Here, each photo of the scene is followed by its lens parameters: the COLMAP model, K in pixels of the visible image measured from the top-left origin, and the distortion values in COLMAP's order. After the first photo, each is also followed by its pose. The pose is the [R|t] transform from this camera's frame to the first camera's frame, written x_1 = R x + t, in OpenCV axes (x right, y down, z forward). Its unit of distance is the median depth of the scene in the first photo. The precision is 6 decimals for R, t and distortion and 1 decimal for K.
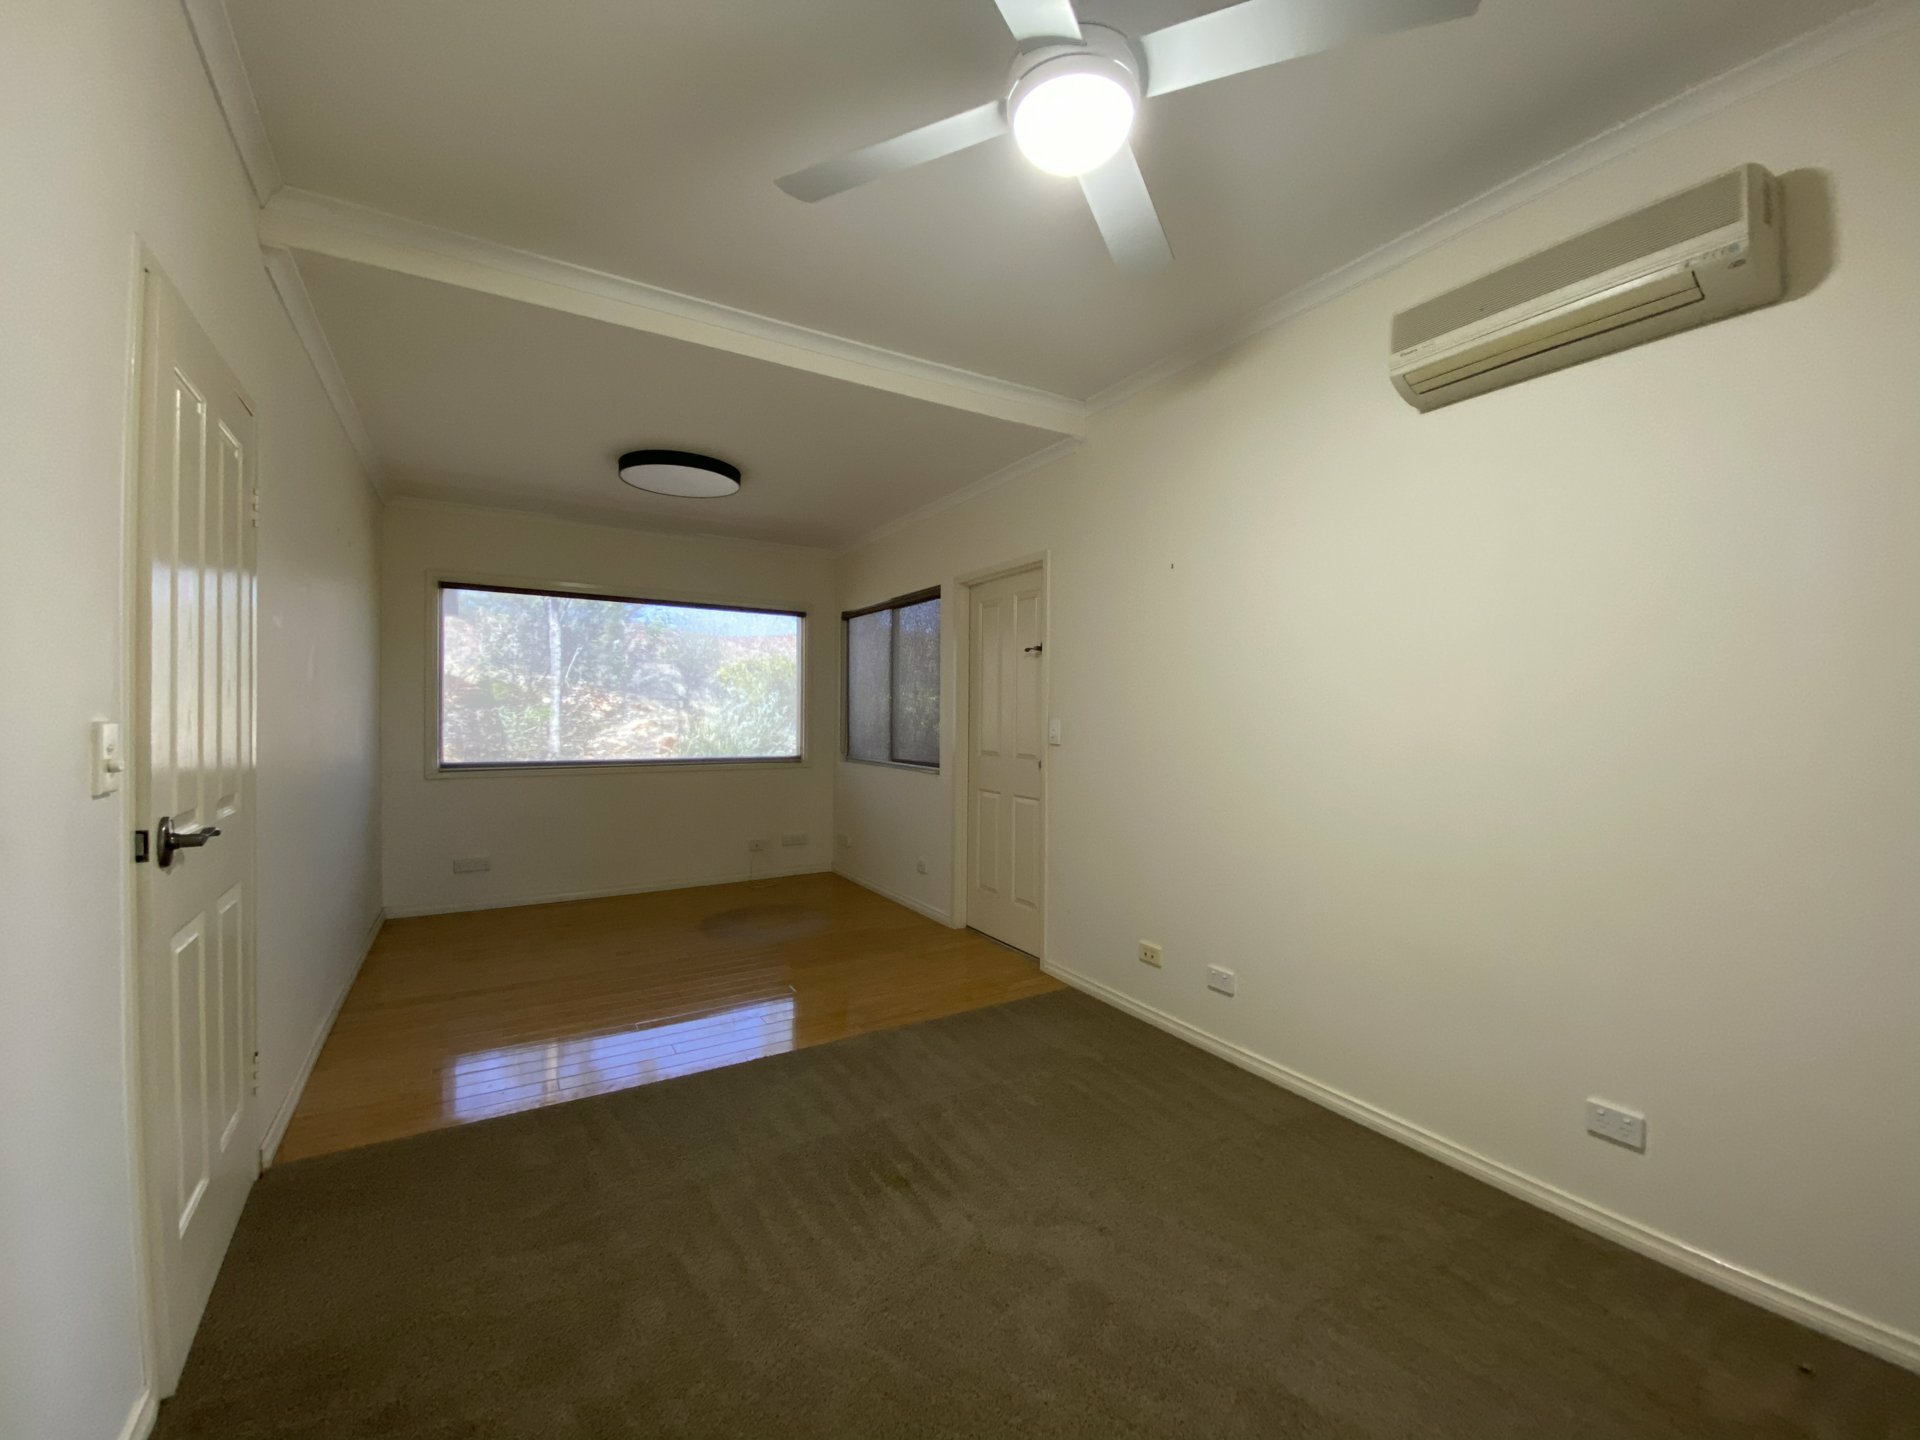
lens RADIAL K [[776.7, 0, 958.4], [0, 776.7, 712.8], [0, 0, 1]] dist [-0.019734, -0.002215]
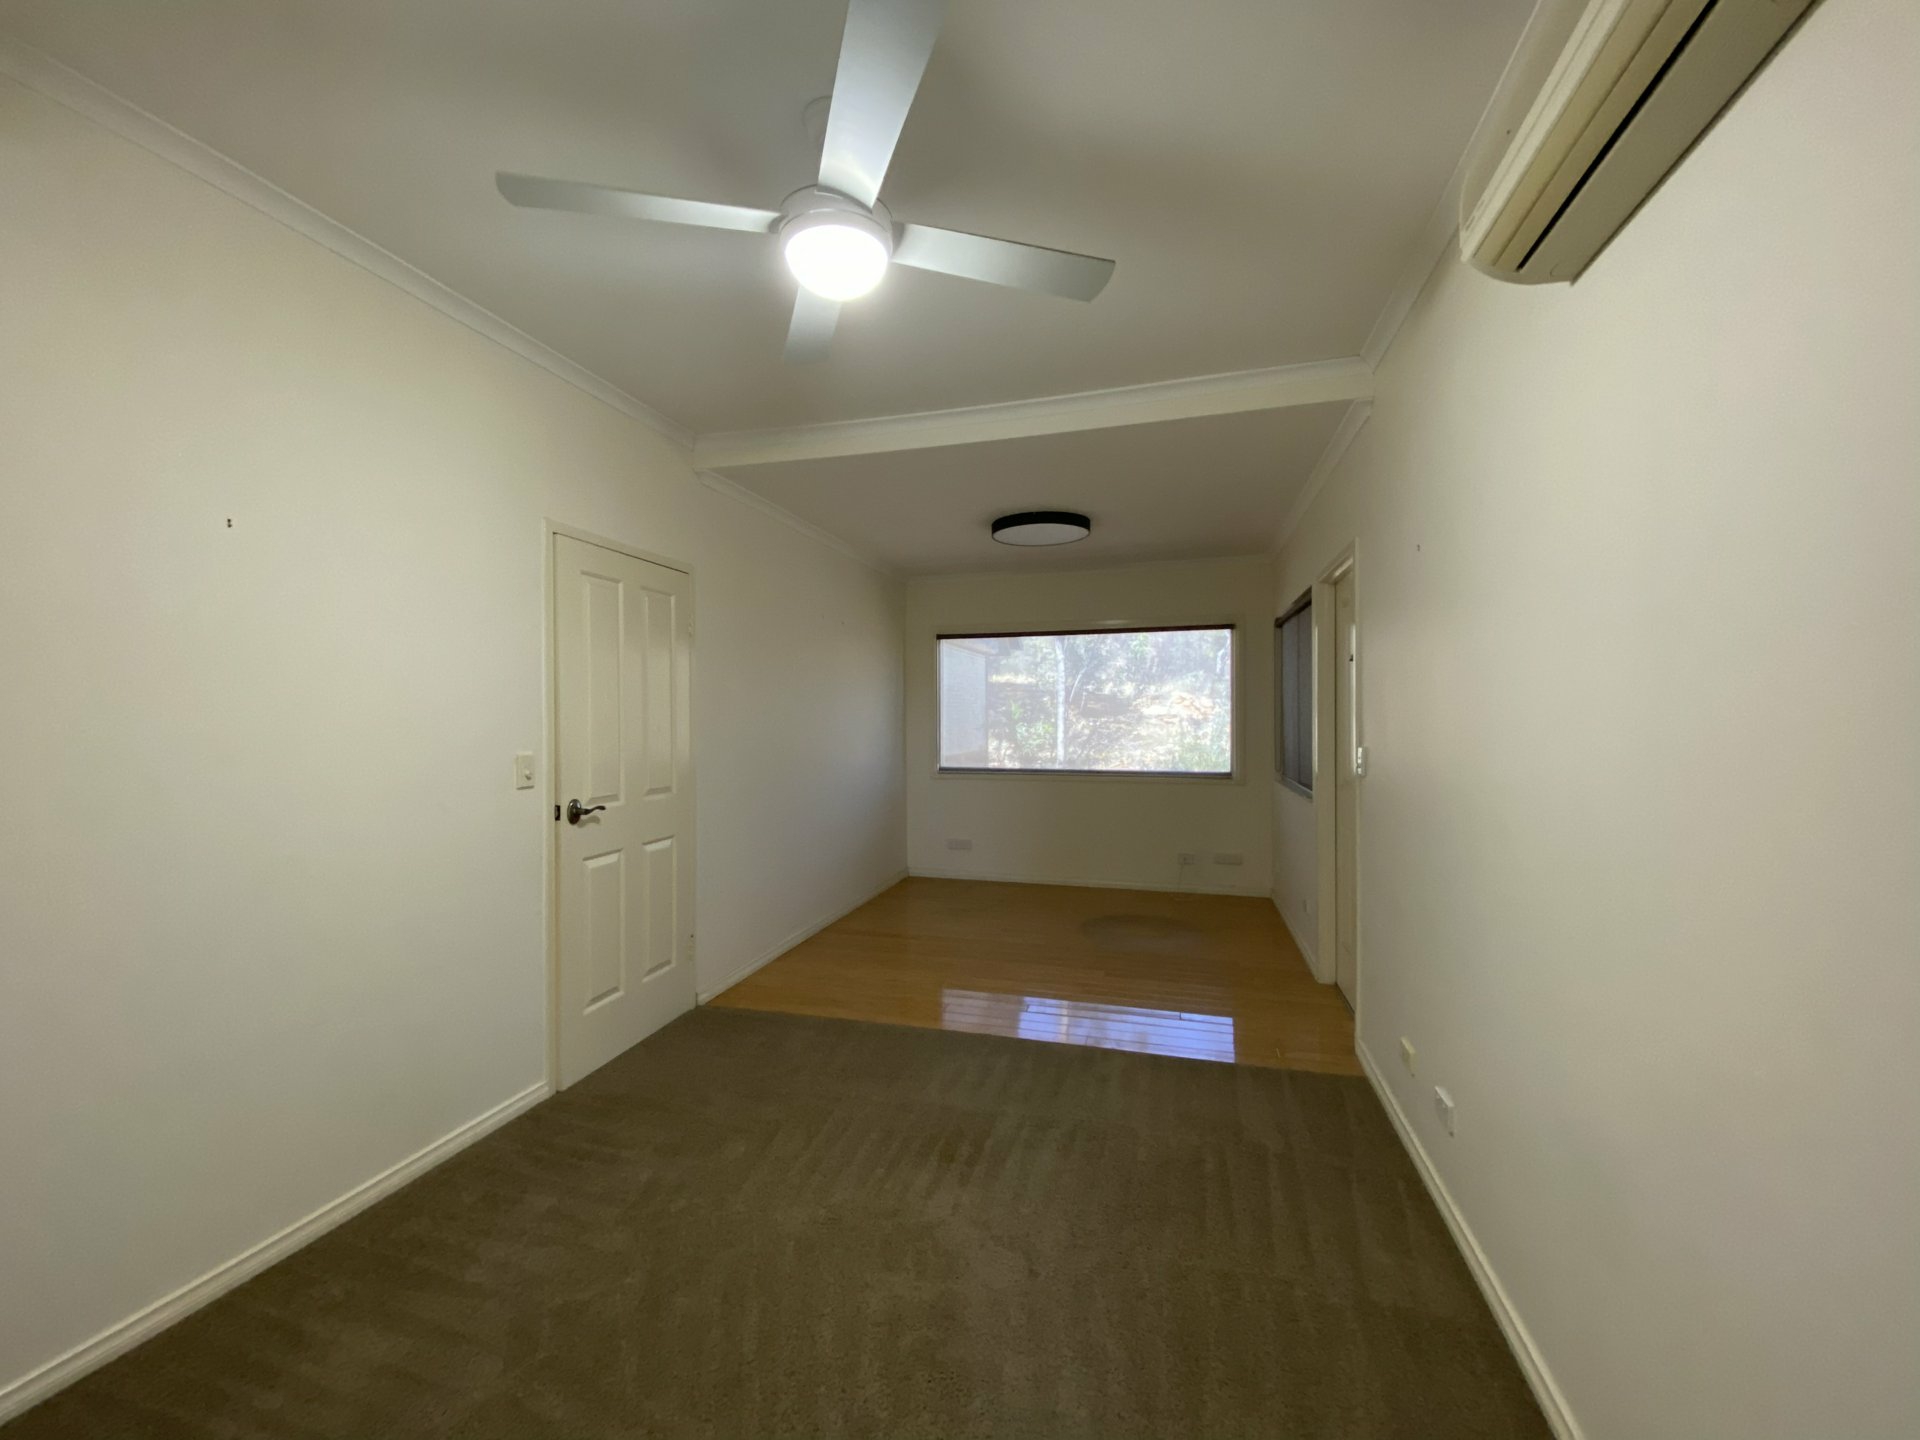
lens RADIAL K [[776.7, 0, 965.7], [0, 776.7, 728.9], [0, 0, 1]] dist [-0.019734, -0.002215]
pose [[0.689047, 0.008581, -0.724666, 0.415569], [0.003760, 0.999874, 0.015415, -0.027799], [0.724707, -0.013347, 0.688928, 0.123809]]
